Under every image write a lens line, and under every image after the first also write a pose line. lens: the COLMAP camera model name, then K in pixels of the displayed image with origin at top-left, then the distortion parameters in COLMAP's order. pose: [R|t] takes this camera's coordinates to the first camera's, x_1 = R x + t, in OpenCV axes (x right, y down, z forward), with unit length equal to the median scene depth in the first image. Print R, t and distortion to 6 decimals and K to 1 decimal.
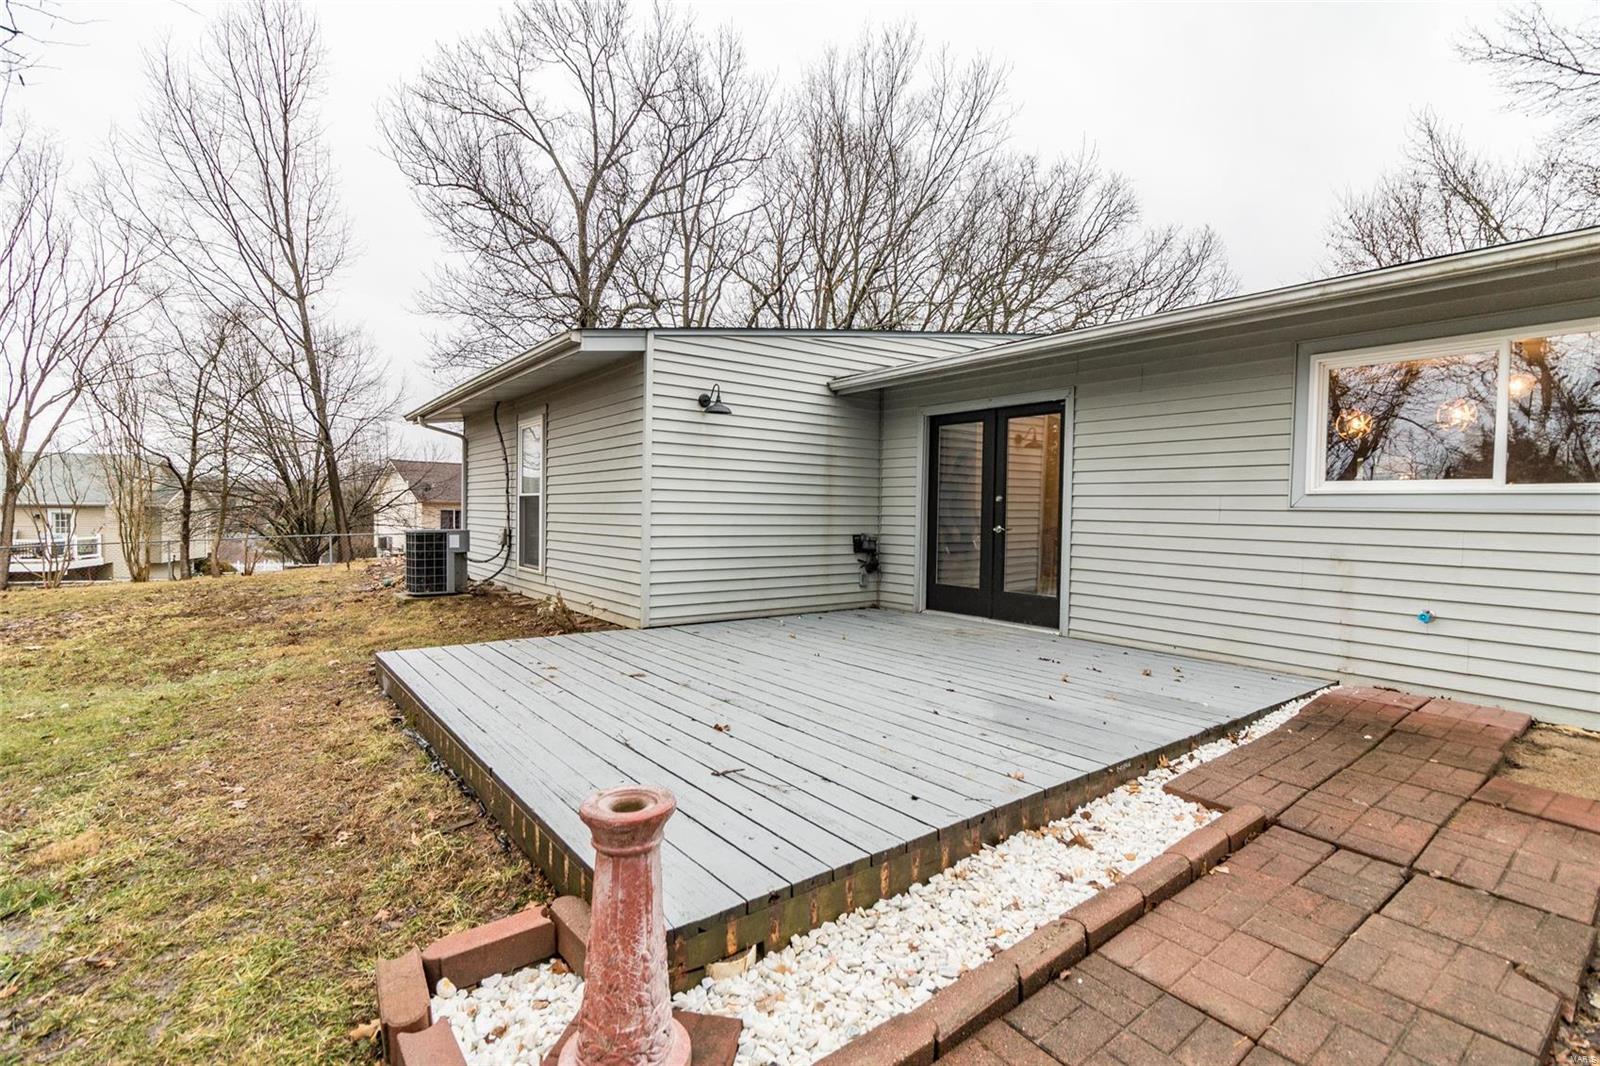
lens RADIAL K [[743.2, 0, 797.3], [0, 743.2, 525.8], [0, 0, 1]] dist [-0.001030, -0.000012]
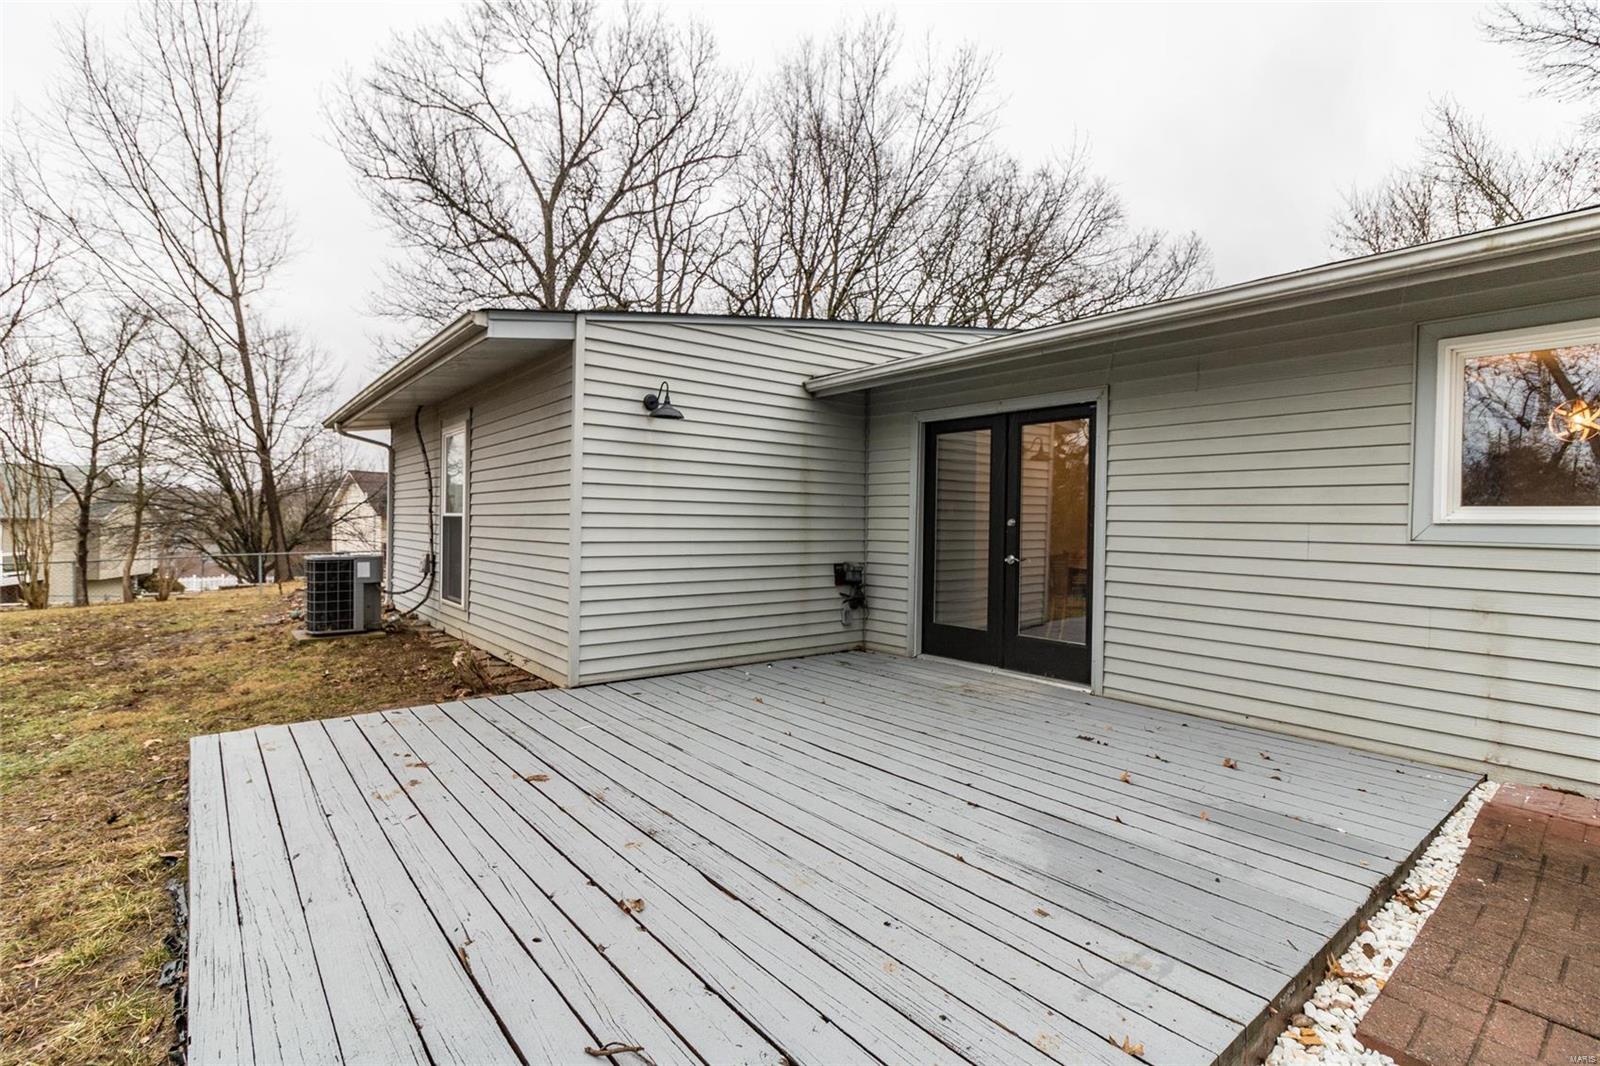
lens RADIAL K [[744.9, 0, 793.8], [0, 744.9, 521.6], [0, 0, 1]] dist [0.002205, -0.000030]
pose [[0.999736, -0.001323, 0.022927, 0.005025], [0.001766, 0.999812, -0.019322, -0.009332], [-0.022897, 0.019357, 0.999550, 0.077241]]
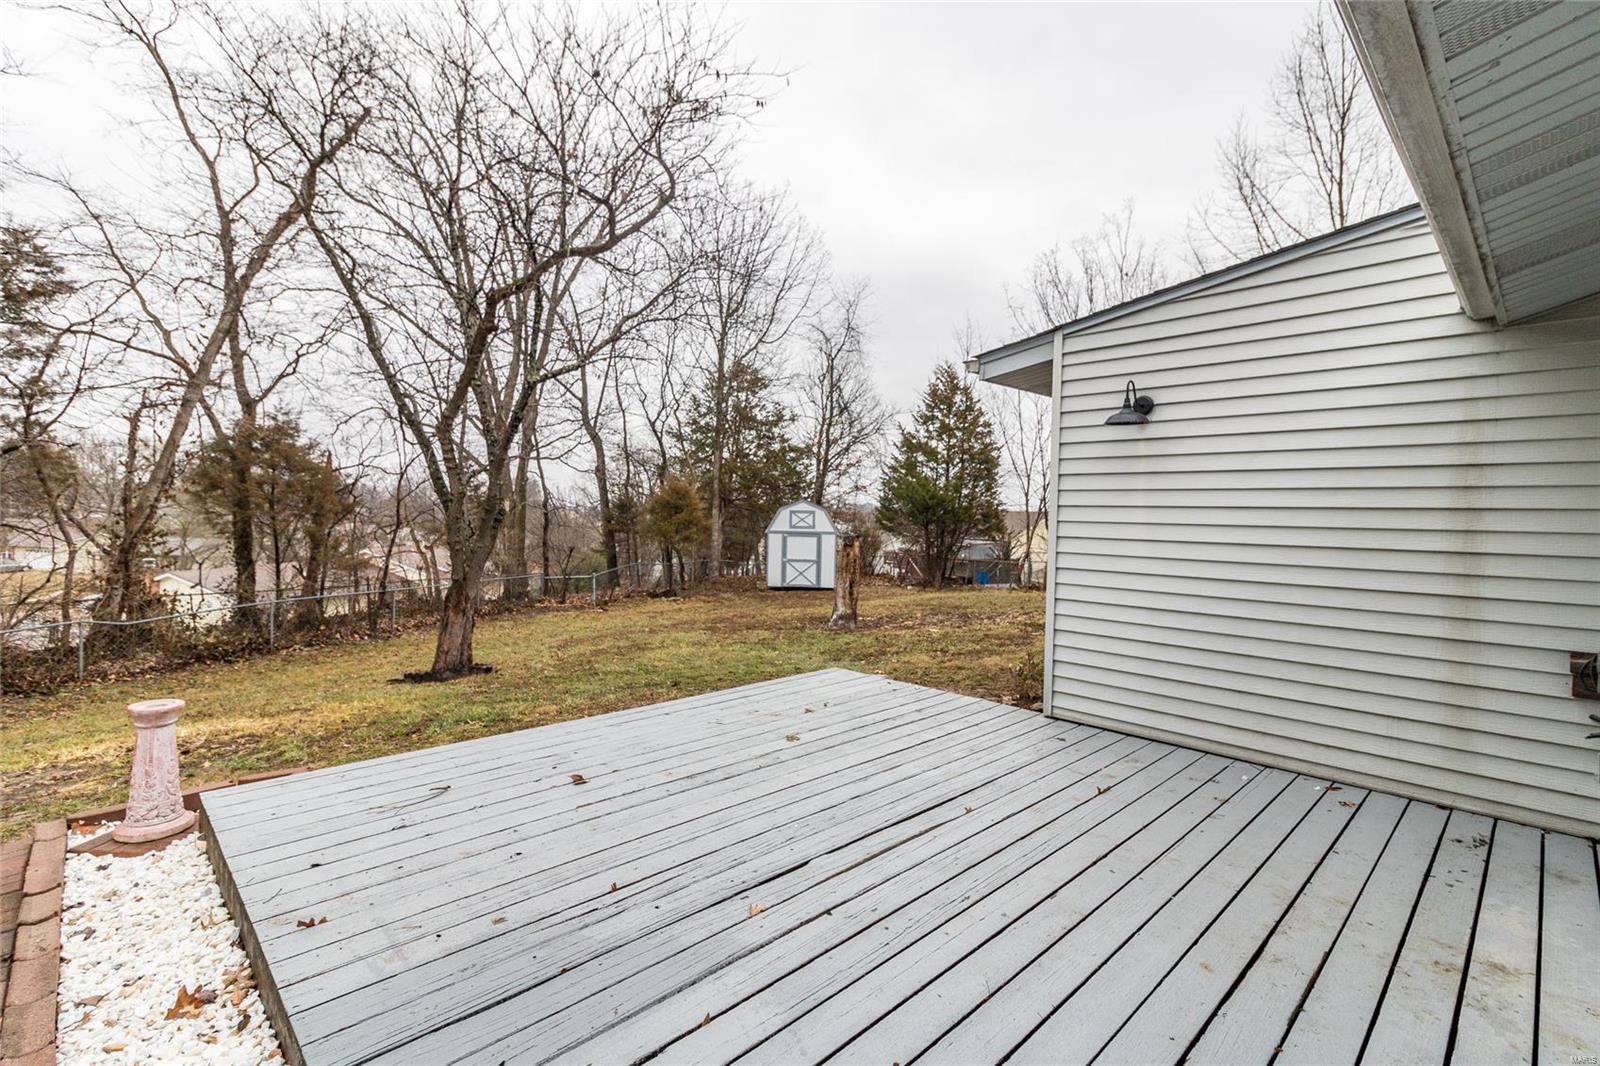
lens RADIAL K [[738.7, 0, 798.4], [0, 738.7, 519.9], [0, 0, 1]] dist [-0.002972, -0.000778]
pose [[0.116691, -0.002279, -0.993166, 0.208265], [-0.036300, 0.999319, -0.006558, -0.020519], [0.992505, 0.036817, 0.116529, 0.255540]]
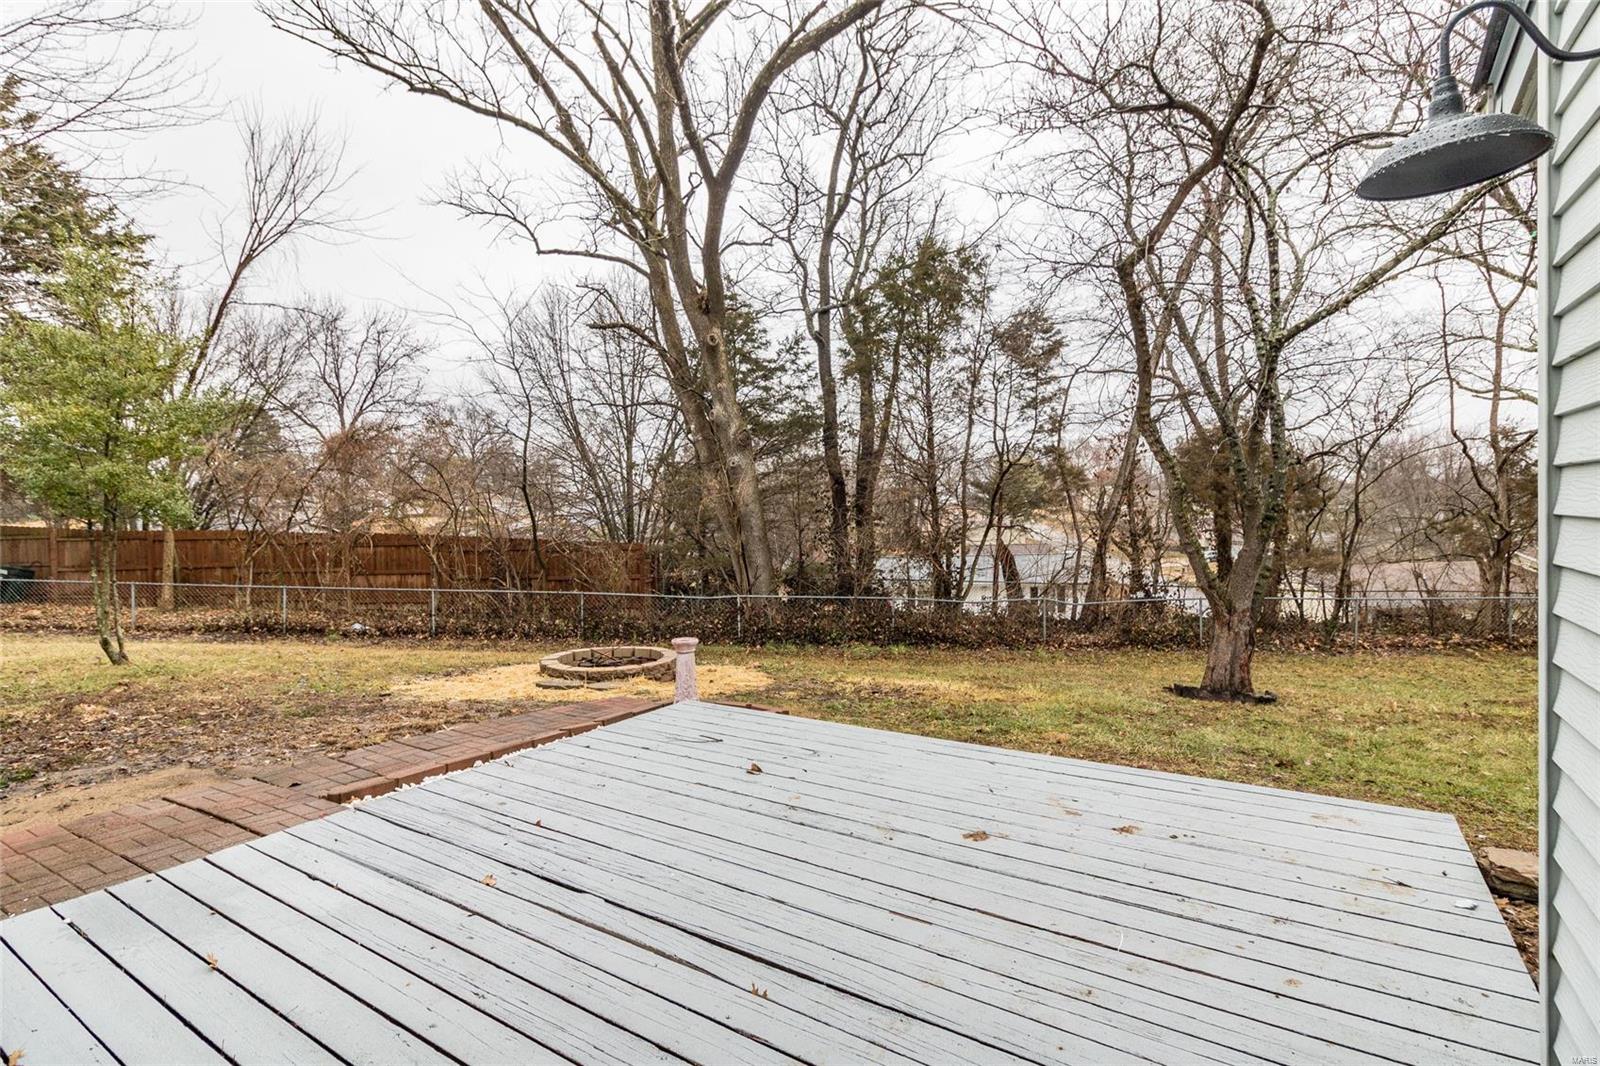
lens RADIAL K [[769.6, 0, 797.5], [0, 769.6, 512.1], [0, 0, 1]] dist [0.000047, 0.000046]
pose [[-0.944261, 0.008025, -0.329100, 0.045528], [0.002805, 0.999863, 0.016333, -0.028118], [0.329186, 0.014499, -0.944154, 0.457402]]
